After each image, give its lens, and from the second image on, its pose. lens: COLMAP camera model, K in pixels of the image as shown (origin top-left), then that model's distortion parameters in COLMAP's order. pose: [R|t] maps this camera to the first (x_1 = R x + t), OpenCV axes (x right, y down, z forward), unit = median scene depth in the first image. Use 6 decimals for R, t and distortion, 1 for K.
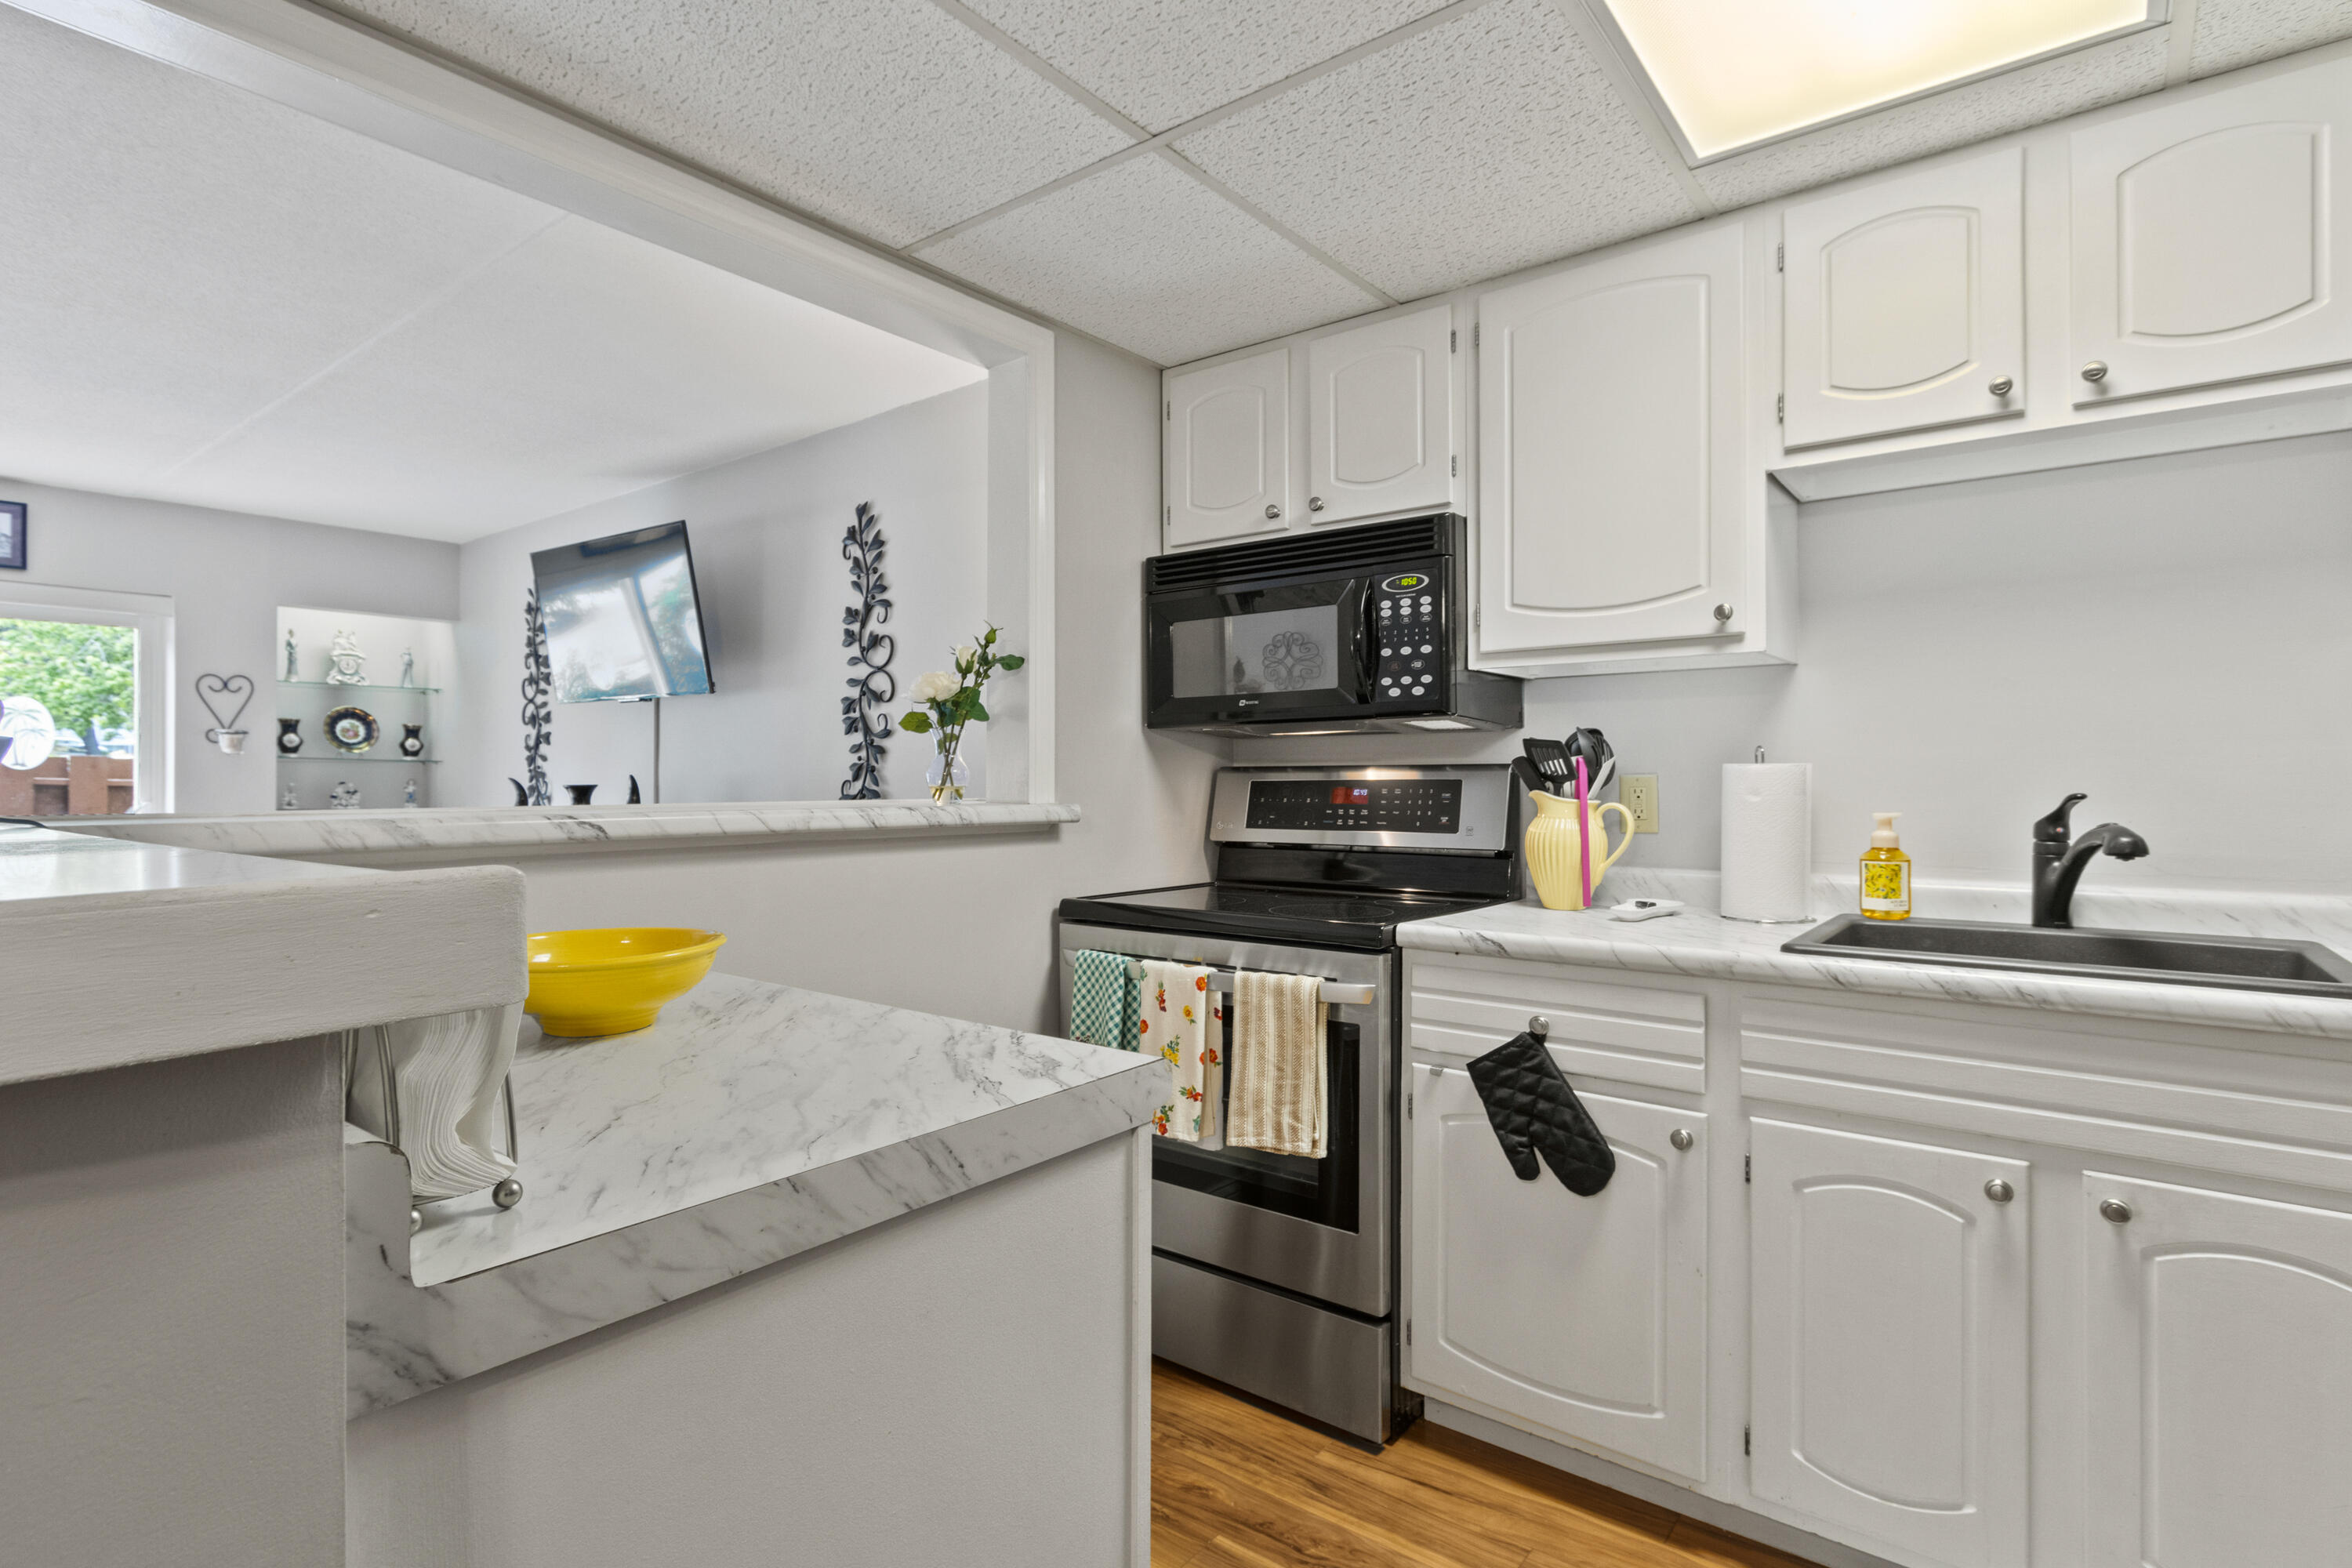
lens RADIAL K [[1156.3, 0, 1161.0], [0, 1156.3, 776.8], [0, 0, 1]] dist [0.000839, -0.001057]
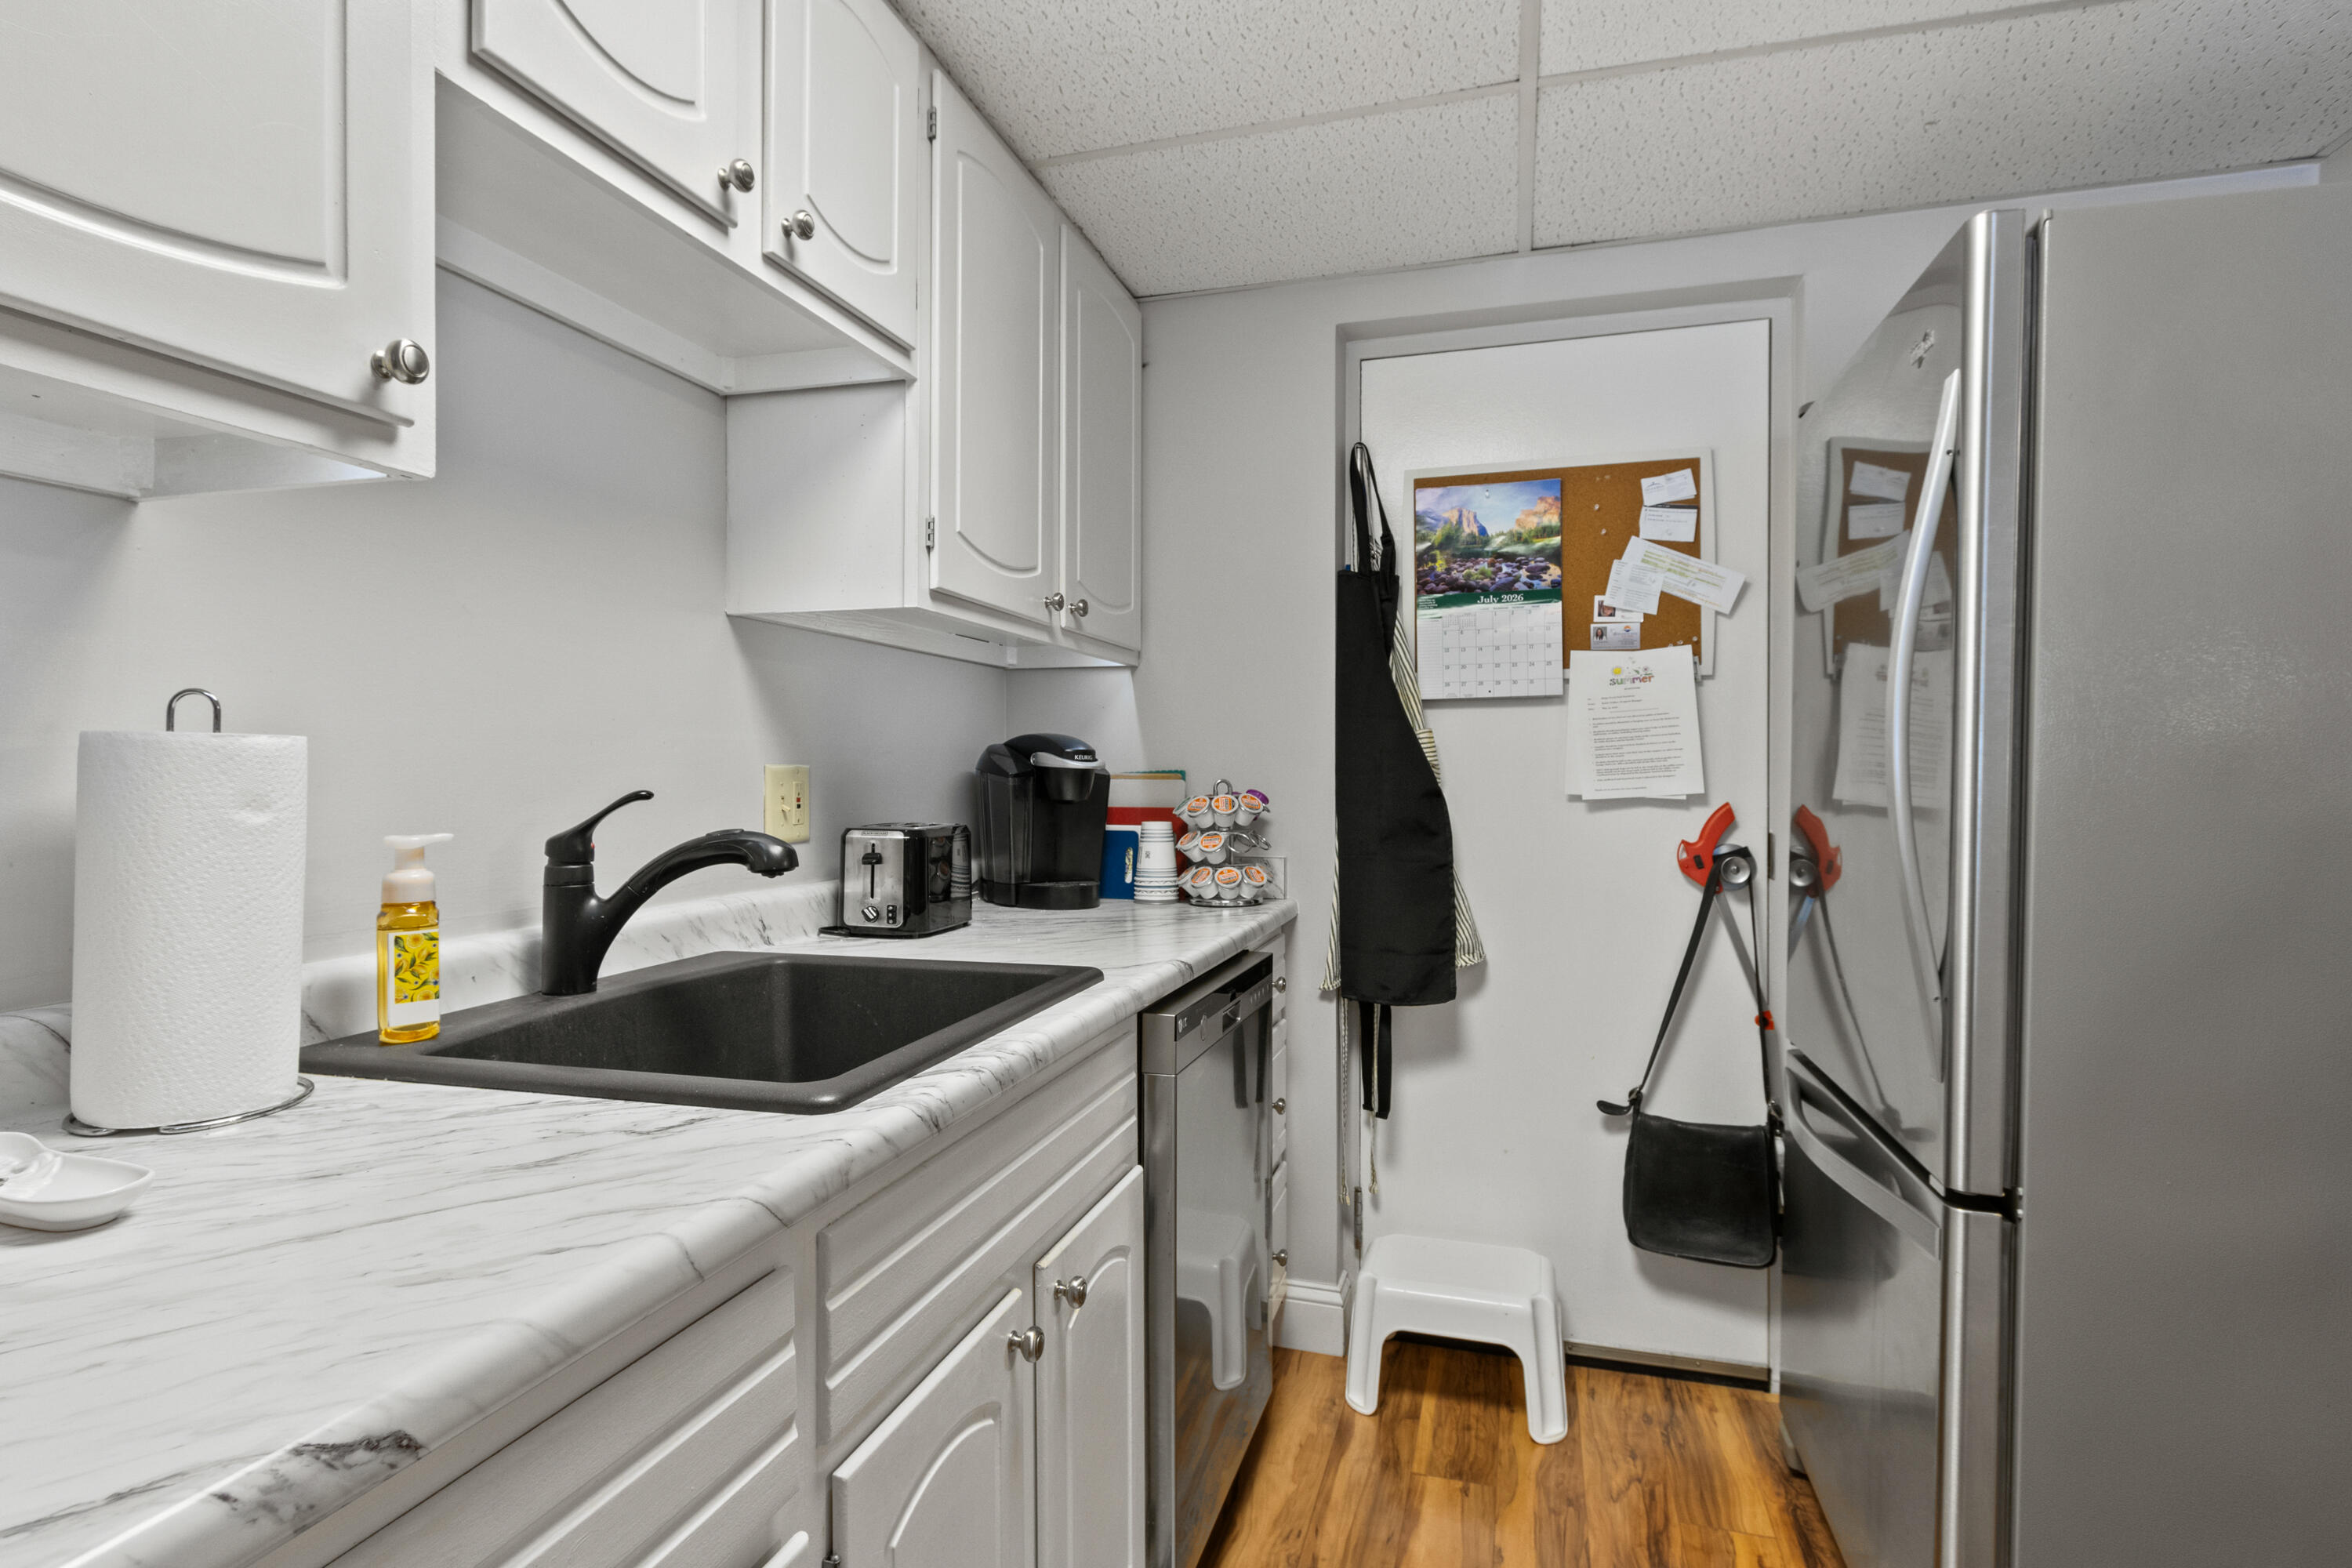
lens RADIAL K [[1233.7, 0, 1176.0], [0, 1233.7, 784.0], [0, 0, 1]] dist [-0.000662, -0.000256]
pose [[-0.376695, -0.013579, 0.926238, -0.009117], [-0.004726, 0.999908, 0.012737, -0.000449], [-0.926325, 0.000420, -0.376724, 0.459915]]
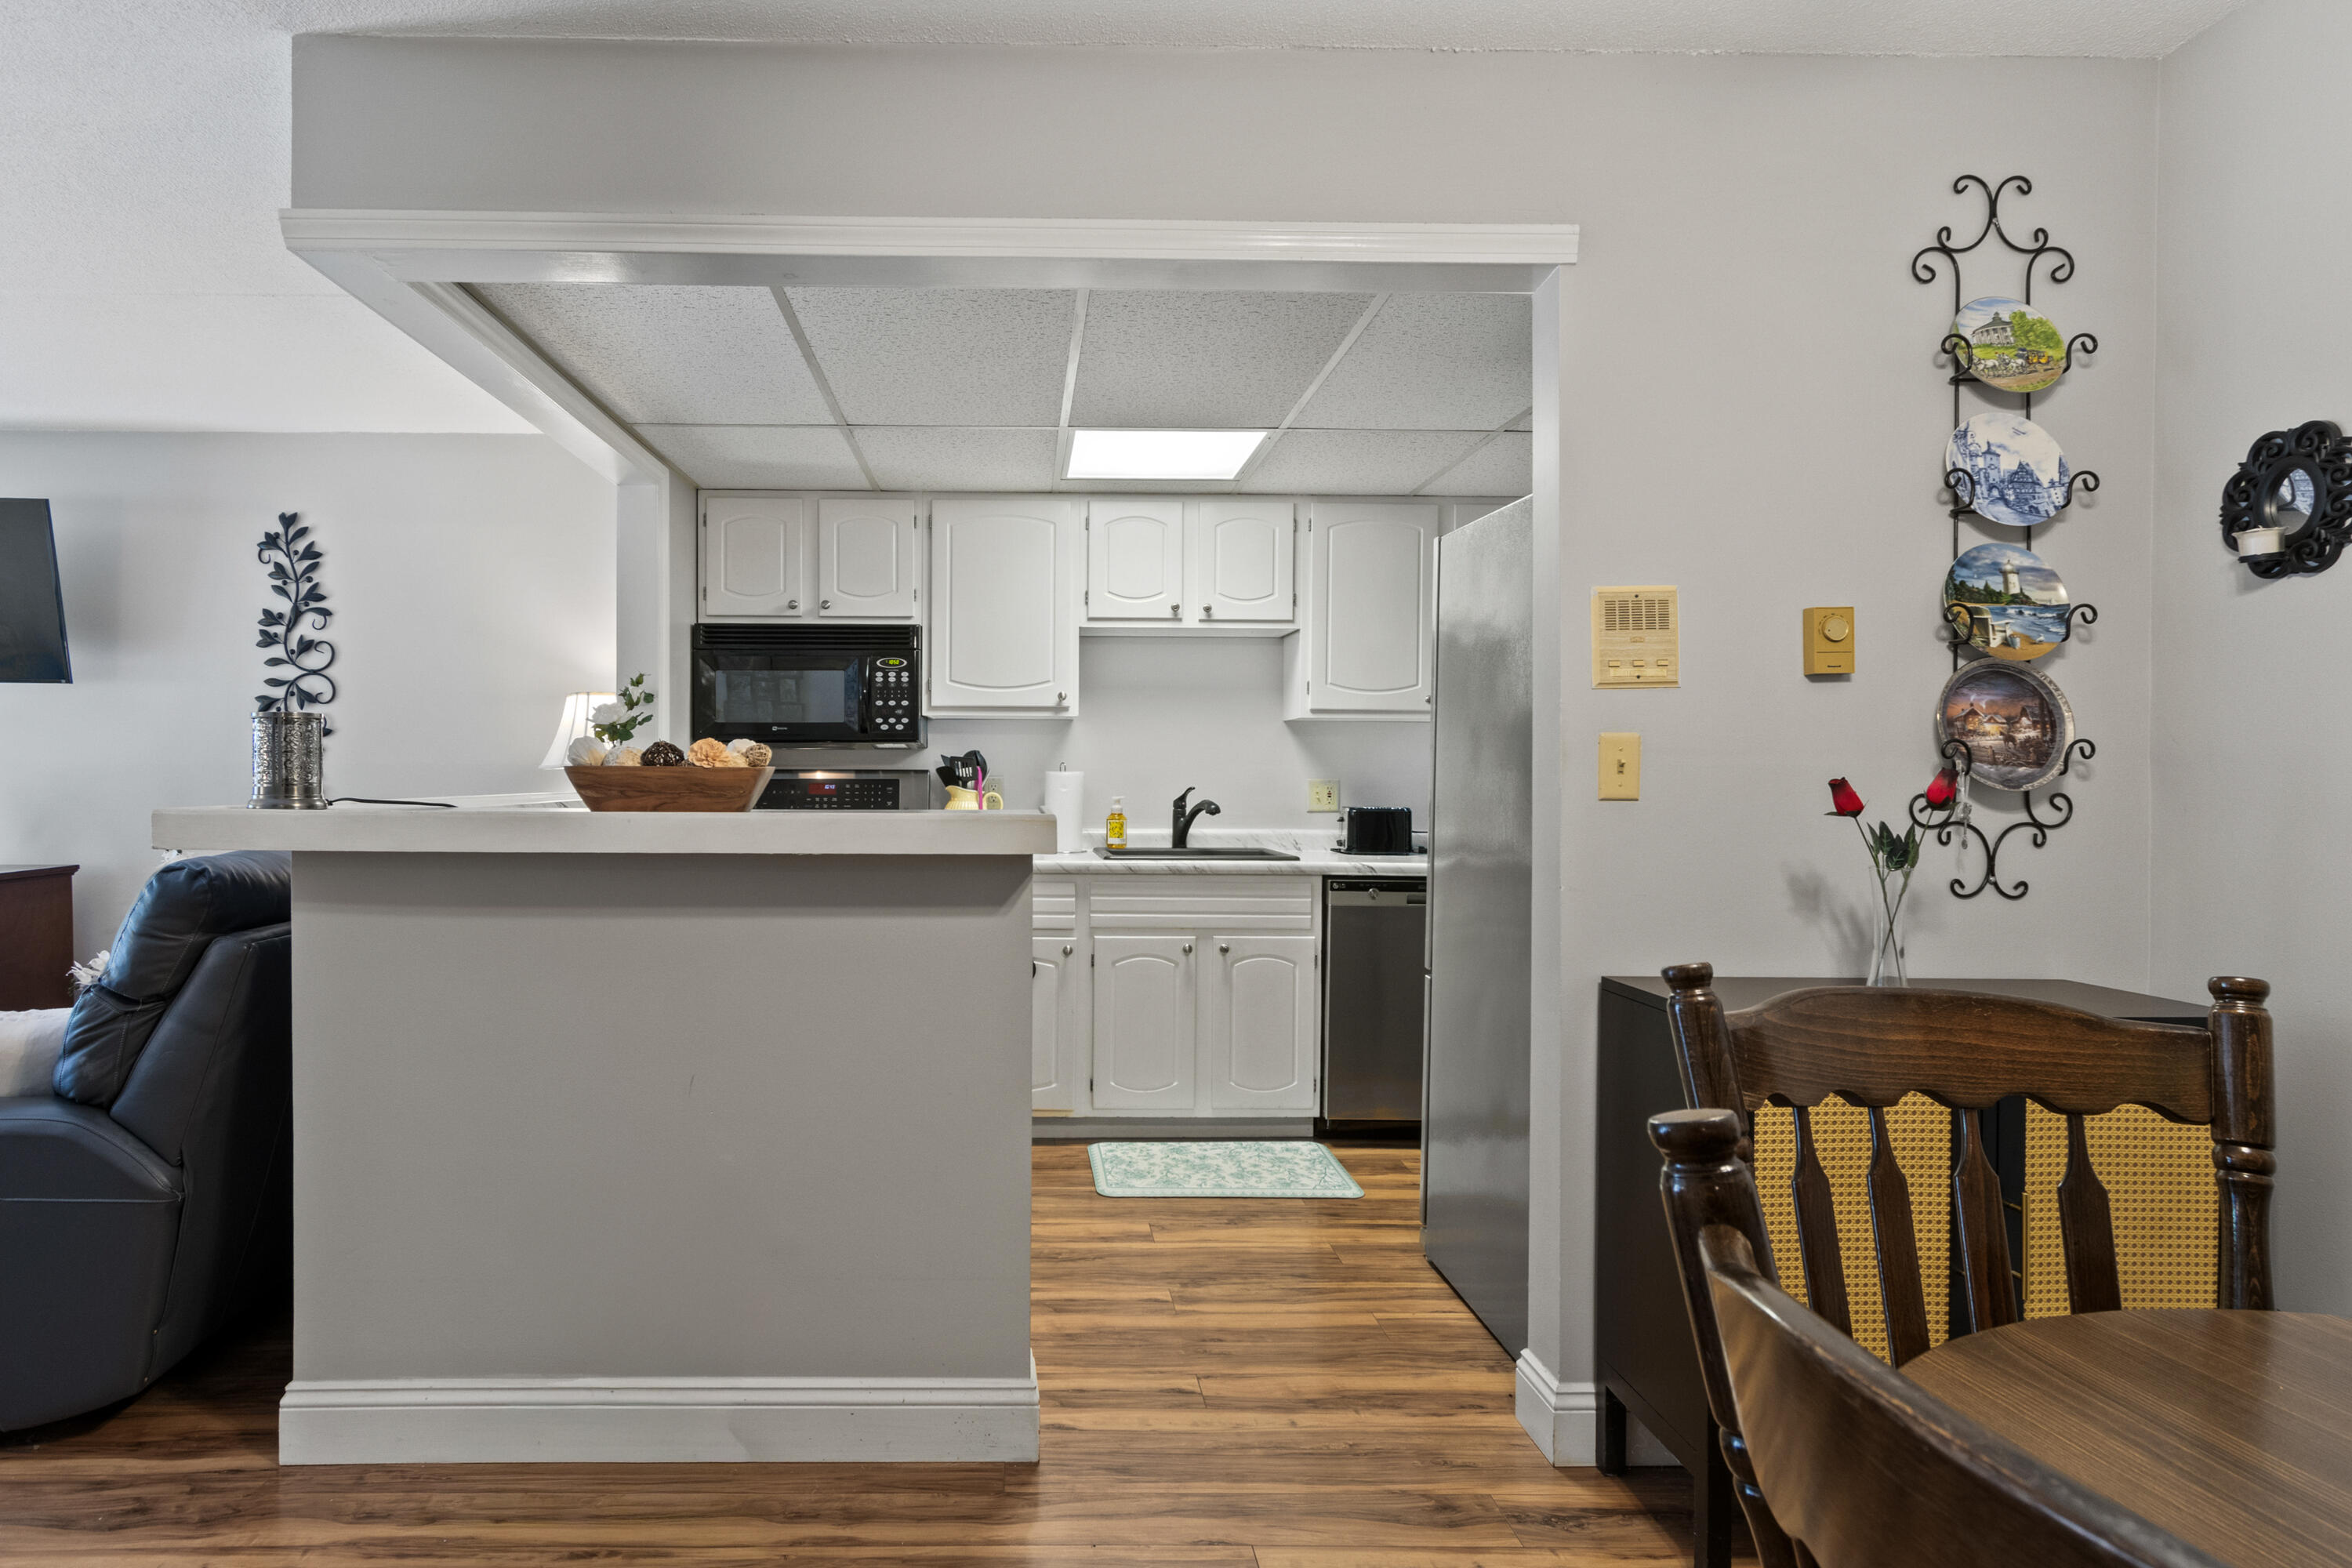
lens RADIAL K [[1229.9, 0, 1044.8], [0, 1229.9, 791.3], [0, 0, 1]] dist [0.001782, 0.000489]
pose [[0.772192, -0.002785, 0.635383, -0.443601], [-0.007875, 0.999872, 0.013953, -0.004029], [-0.635341, -0.015778, 0.772071, -0.310883]]
